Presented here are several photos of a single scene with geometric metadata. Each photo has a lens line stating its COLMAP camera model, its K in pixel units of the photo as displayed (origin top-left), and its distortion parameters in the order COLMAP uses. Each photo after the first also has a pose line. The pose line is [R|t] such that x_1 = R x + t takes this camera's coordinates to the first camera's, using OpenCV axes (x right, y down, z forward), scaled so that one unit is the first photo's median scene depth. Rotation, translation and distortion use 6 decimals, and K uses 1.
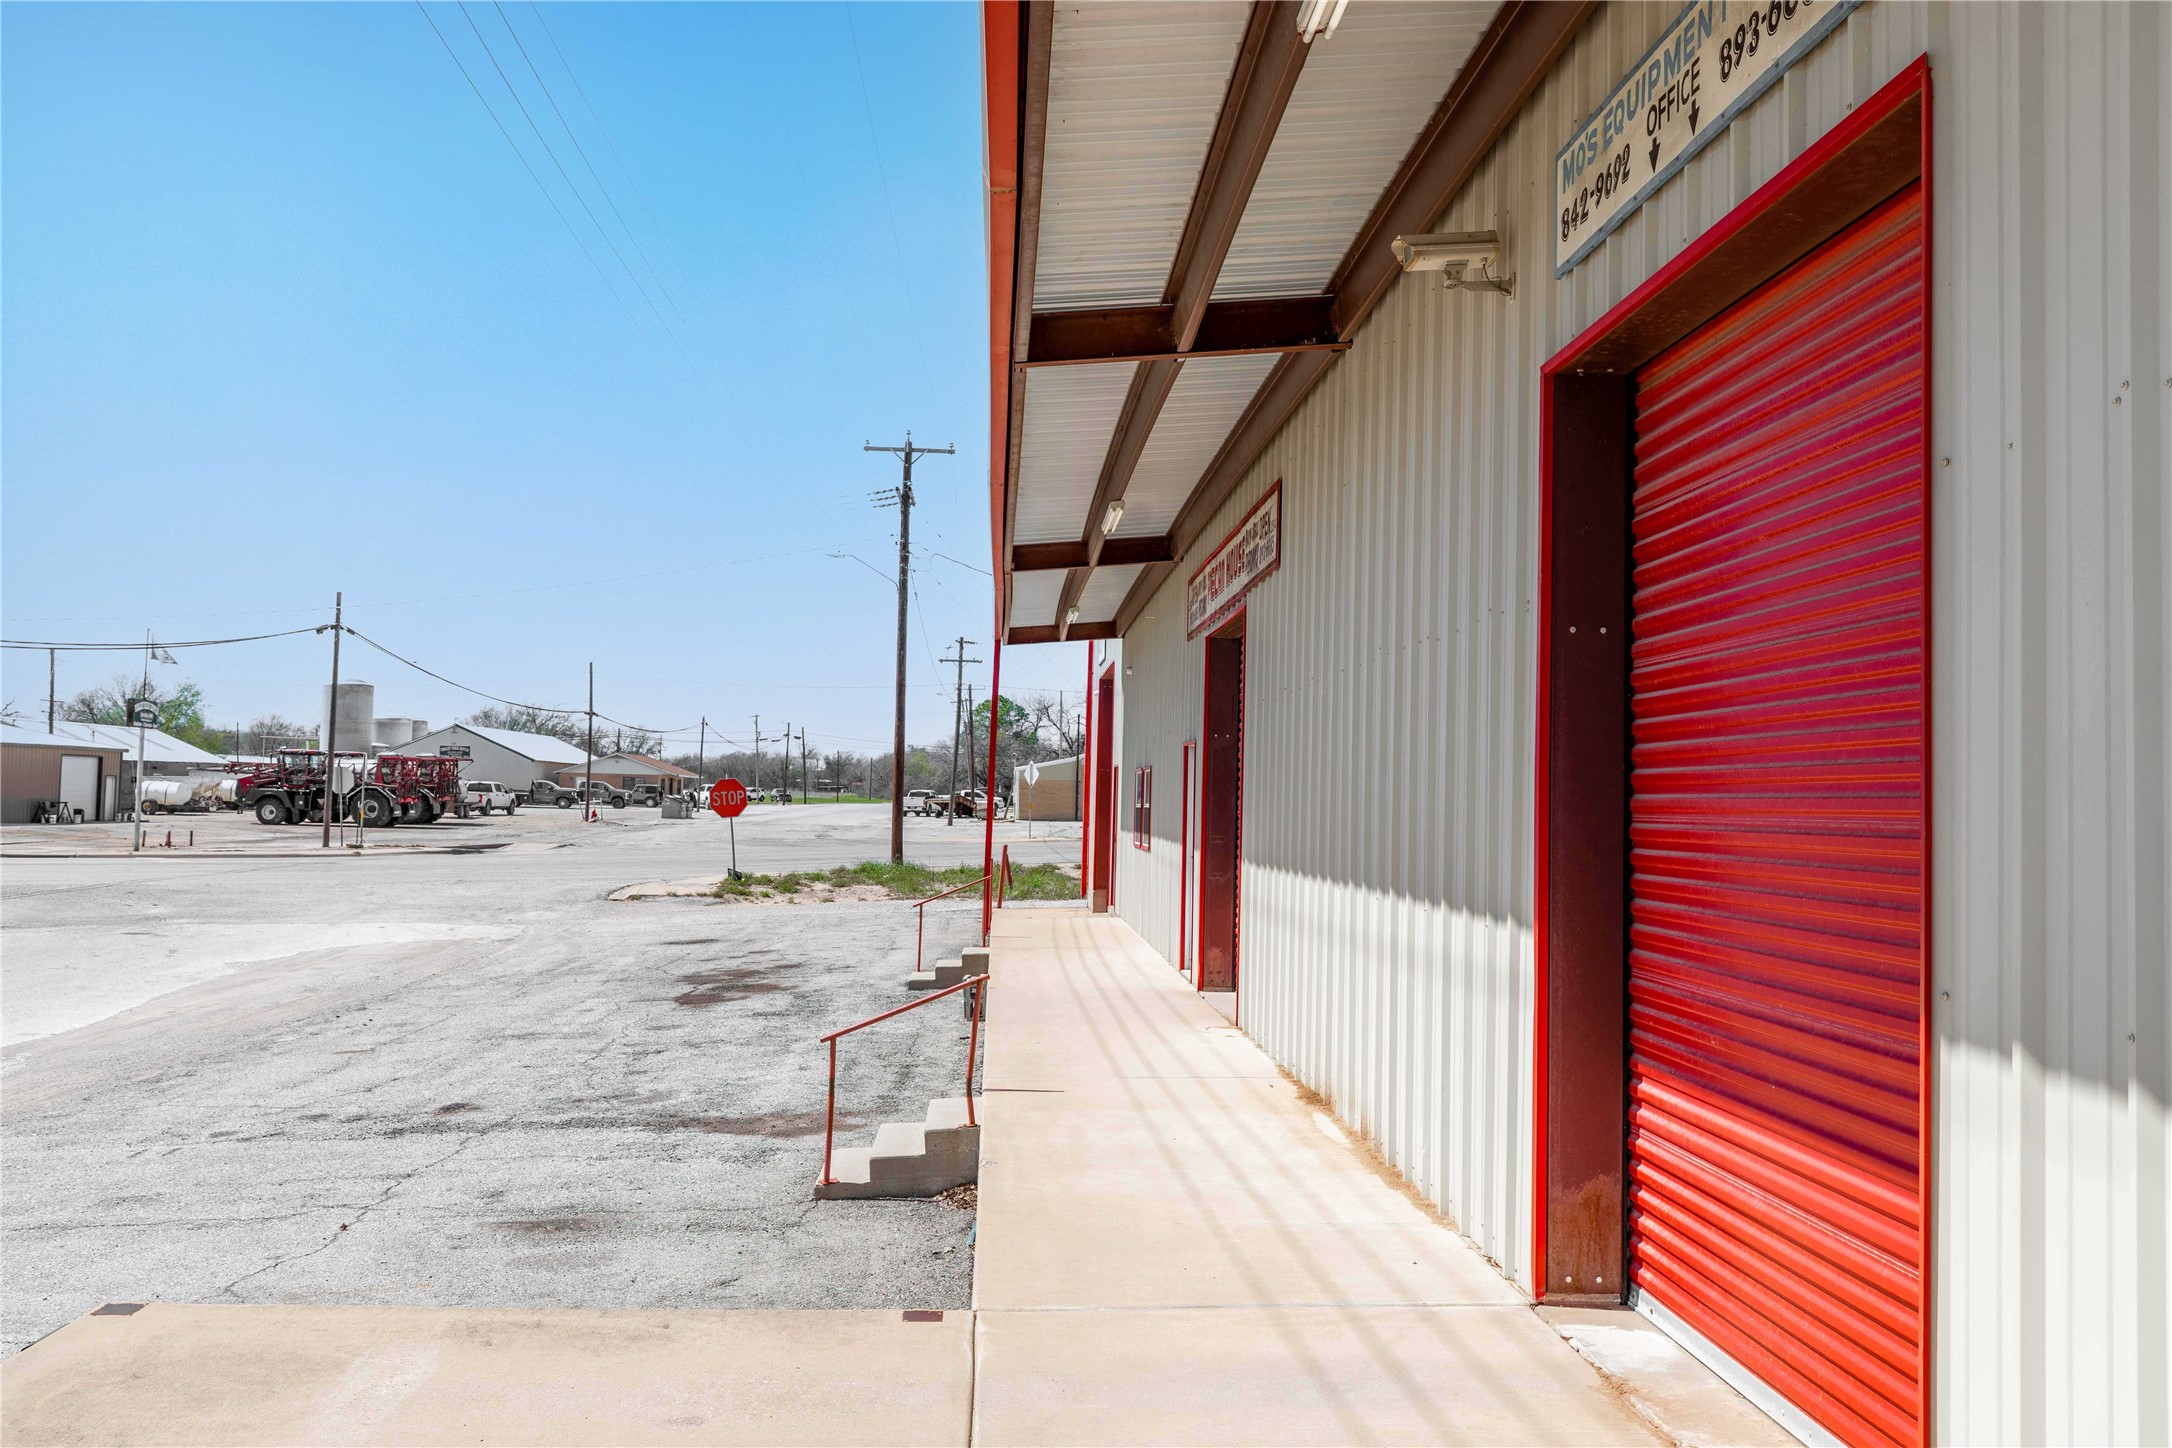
lens RADIAL K [[1843.5, 0, 1087.7], [0, 1843.5, 724.9], [0, 0, 1]] dist [0.007078, 0.001219]
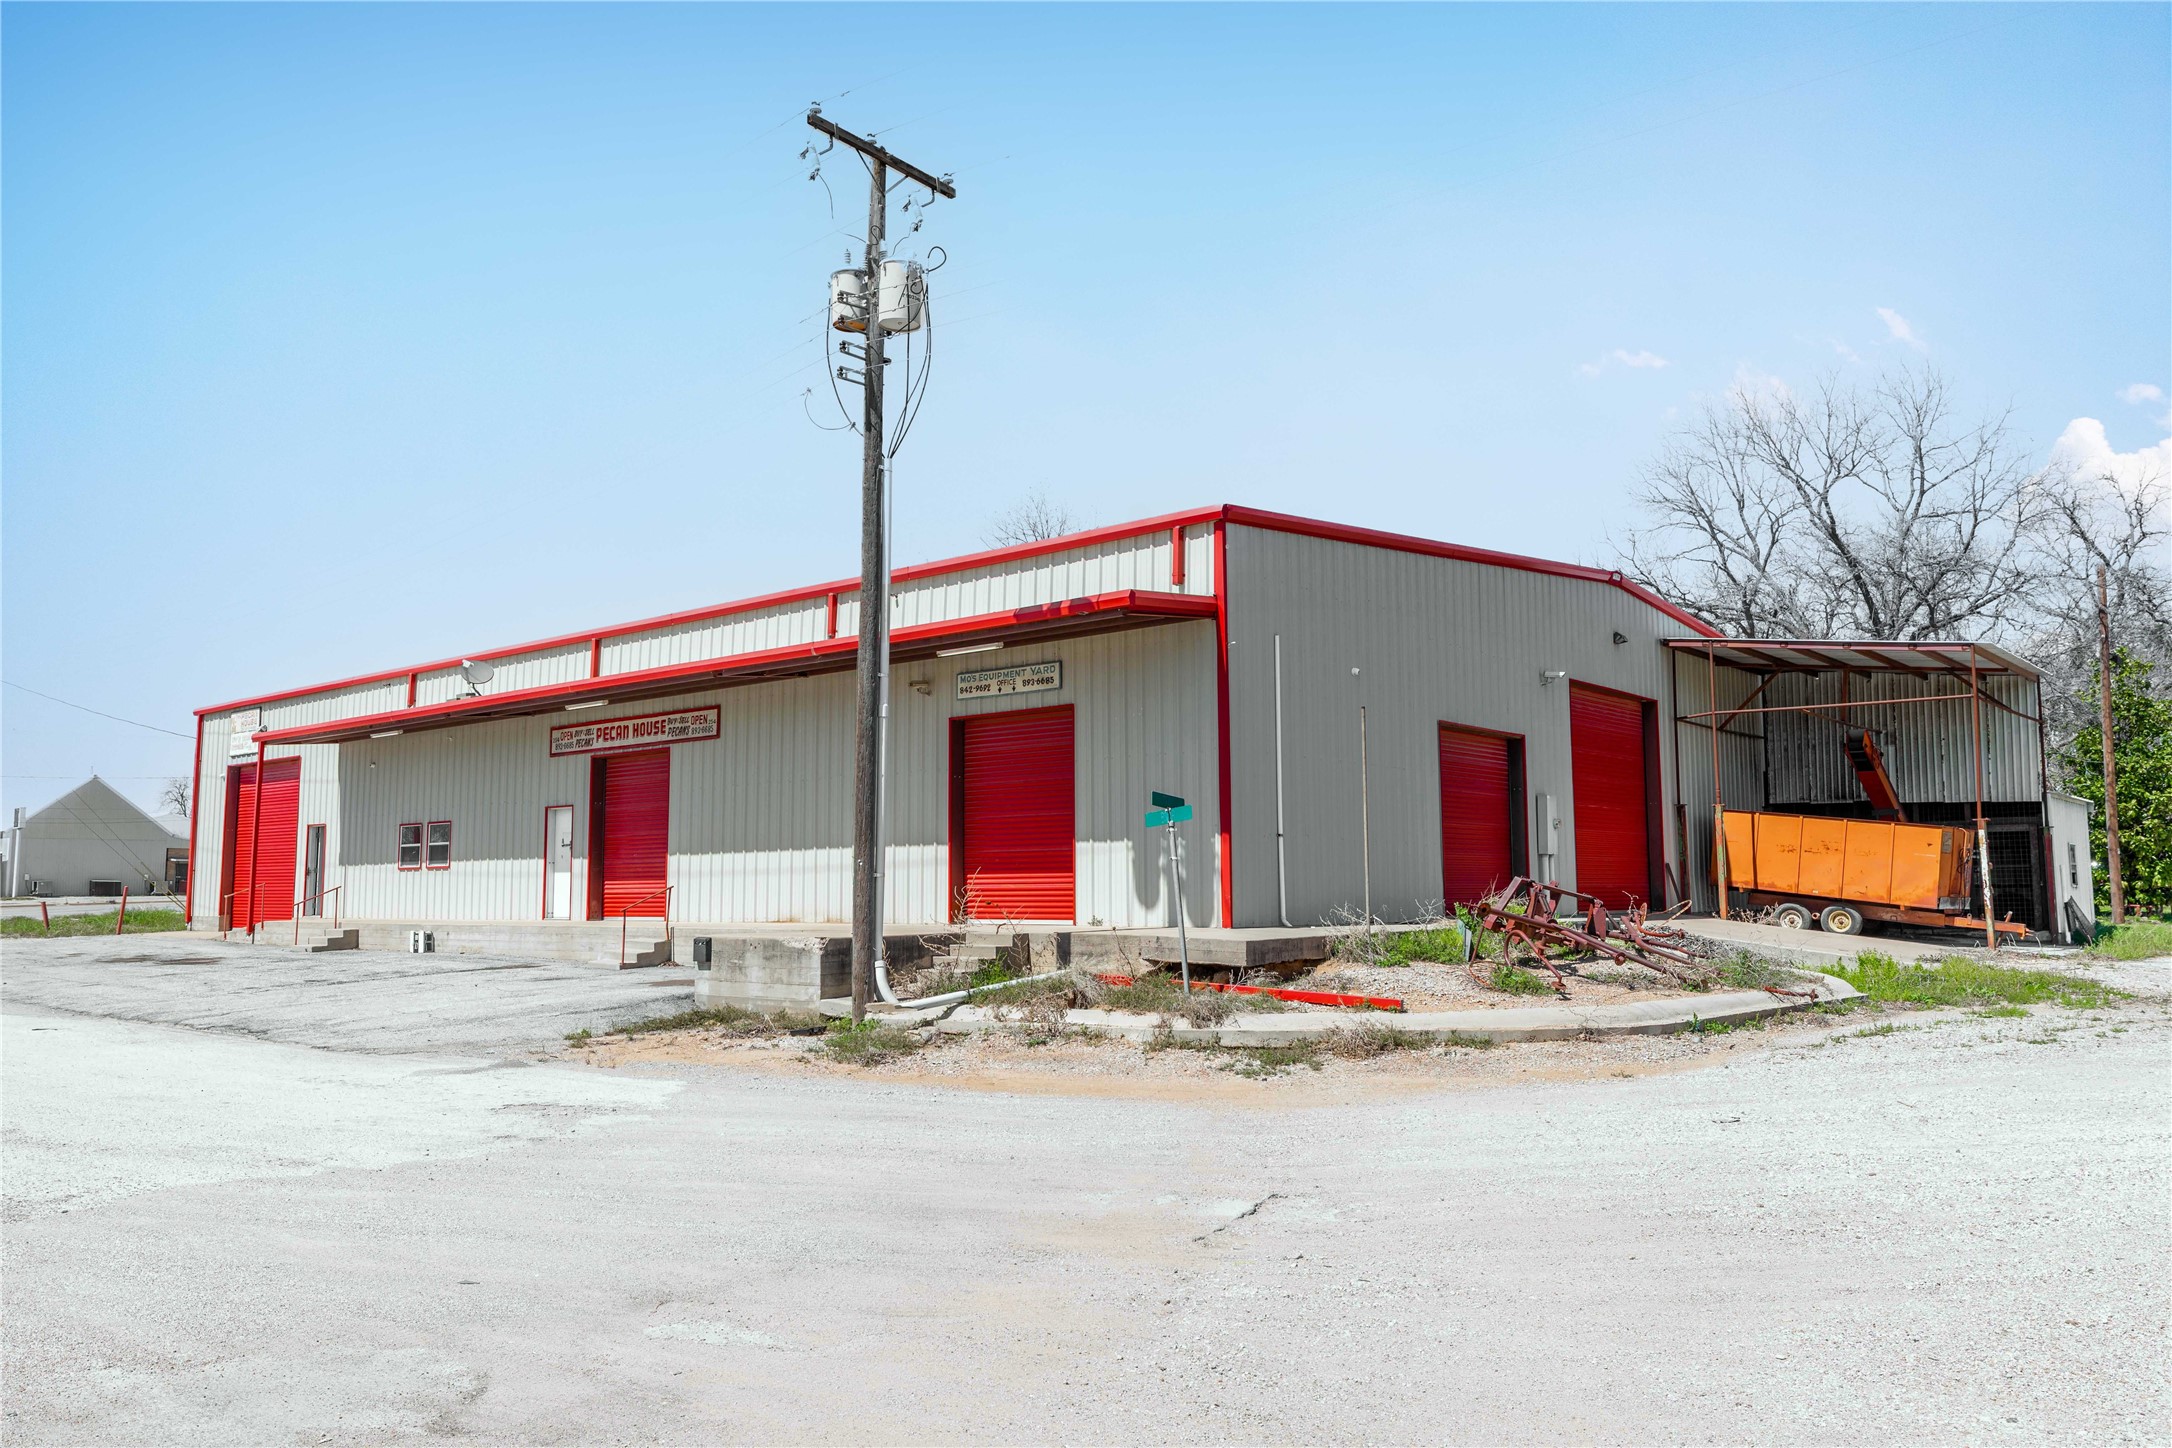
lens RADIAL K [[1652.4, 0, 1085.9], [0, 1652.4, 728.2], [0, 0, 1]] dist [-0.009878, -0.000663]
pose [[0.694941, 0.043118, 0.717773, -1.444531], [-0.010884, 0.998717, -0.049457, 0.012301], [-0.718985, 0.026557, 0.694518, -1.214734]]
